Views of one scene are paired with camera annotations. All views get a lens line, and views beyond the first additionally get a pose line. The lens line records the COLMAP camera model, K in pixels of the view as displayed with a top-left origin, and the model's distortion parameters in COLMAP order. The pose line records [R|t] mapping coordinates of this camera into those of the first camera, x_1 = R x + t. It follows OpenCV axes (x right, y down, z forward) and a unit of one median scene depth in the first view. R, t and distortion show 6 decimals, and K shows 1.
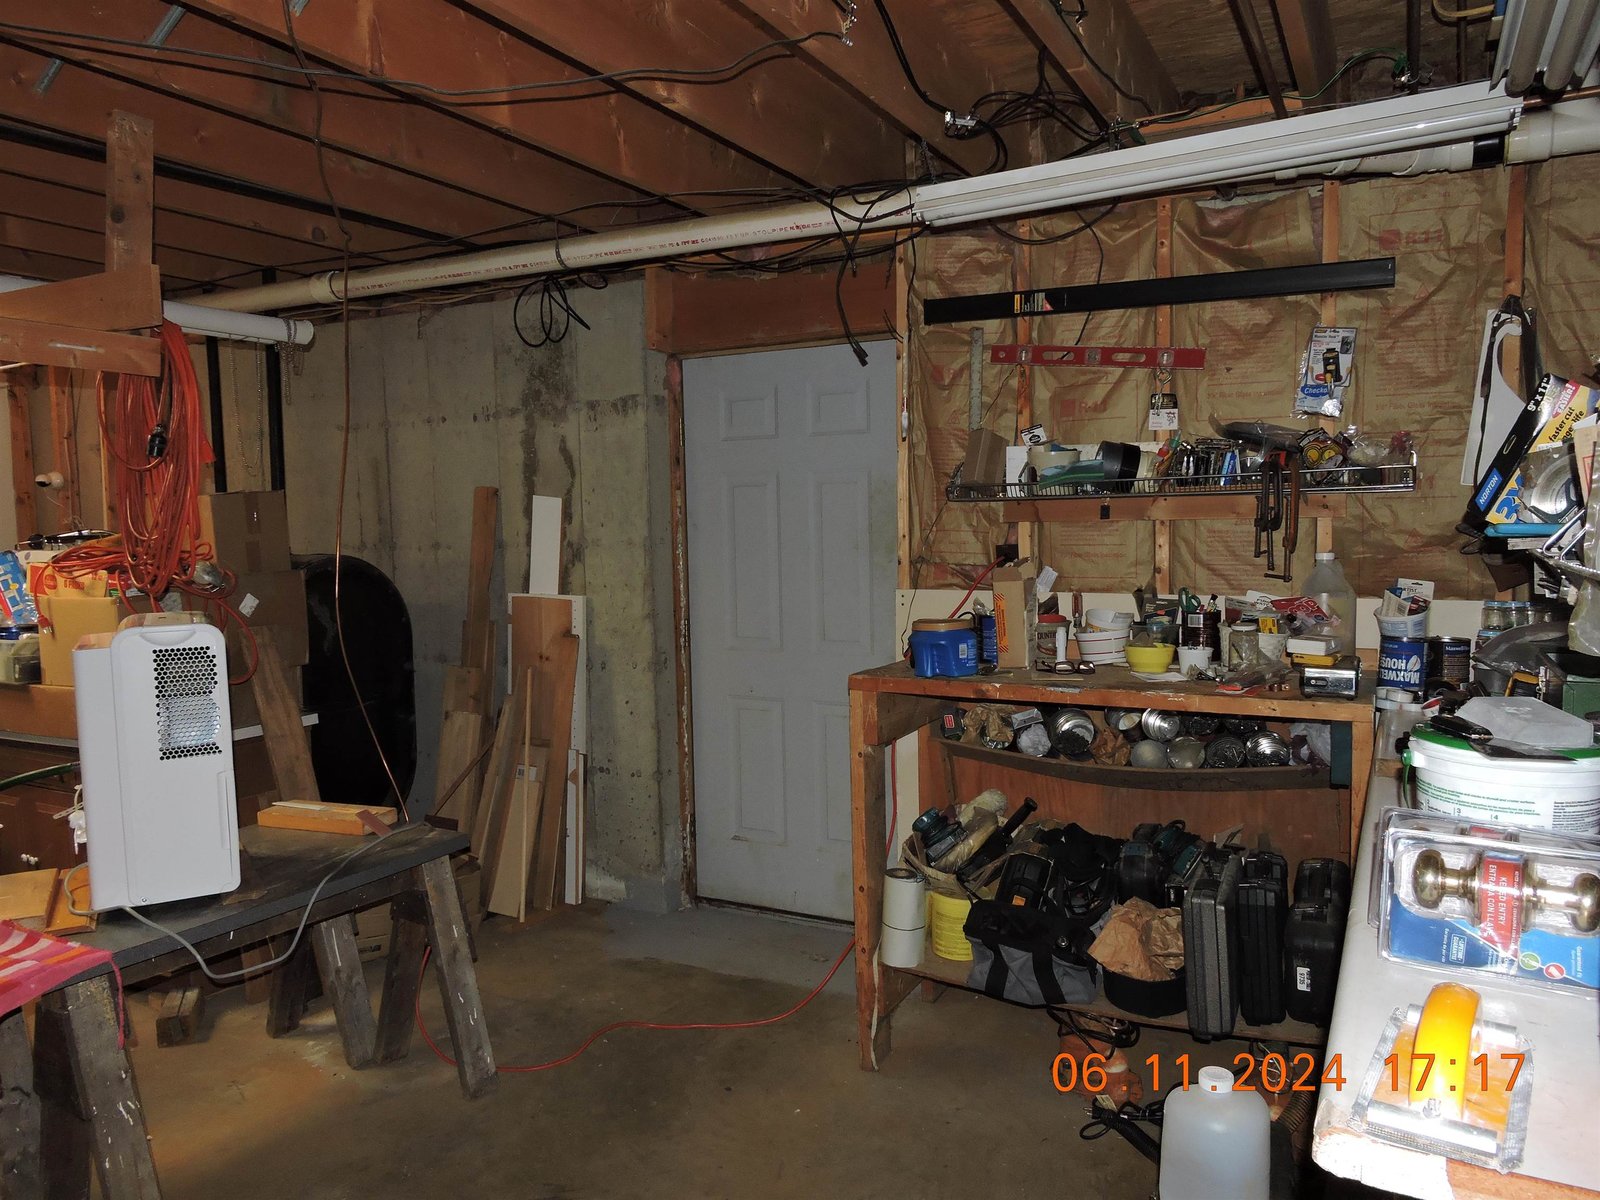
lens RADIAL K [[1140.6, 0, 803.9], [0, 1140.6, 606.0], [0, 0, 1]] dist [-0.005410, 0.002879]
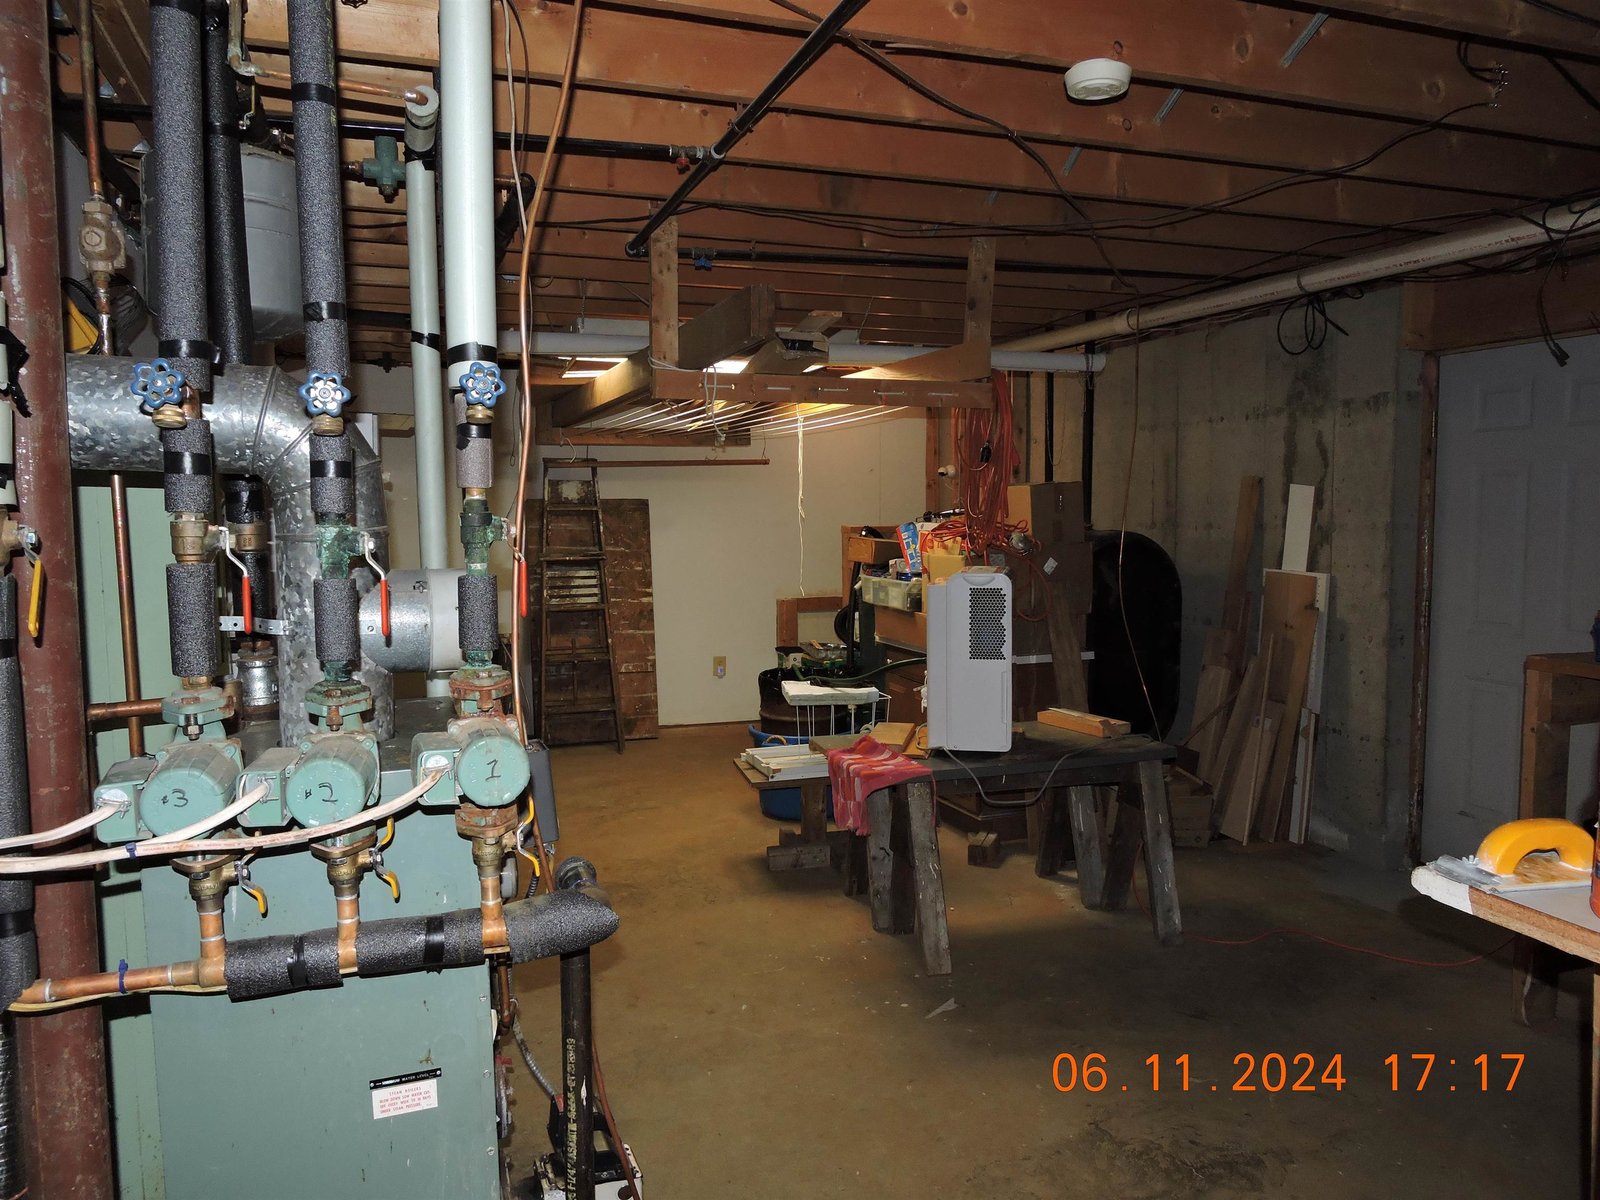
lens RADIAL K [[1140.6, 0, 803.9], [0, 1140.6, 606.0], [0, 0, 1]] dist [-0.005410, 0.002879]
pose [[0.746748, 0.070482, -0.661362, 0.169716], [-0.058009, 0.997482, 0.040804, 0.007031], [0.662572, 0.007894, 0.748956, -0.184844]]
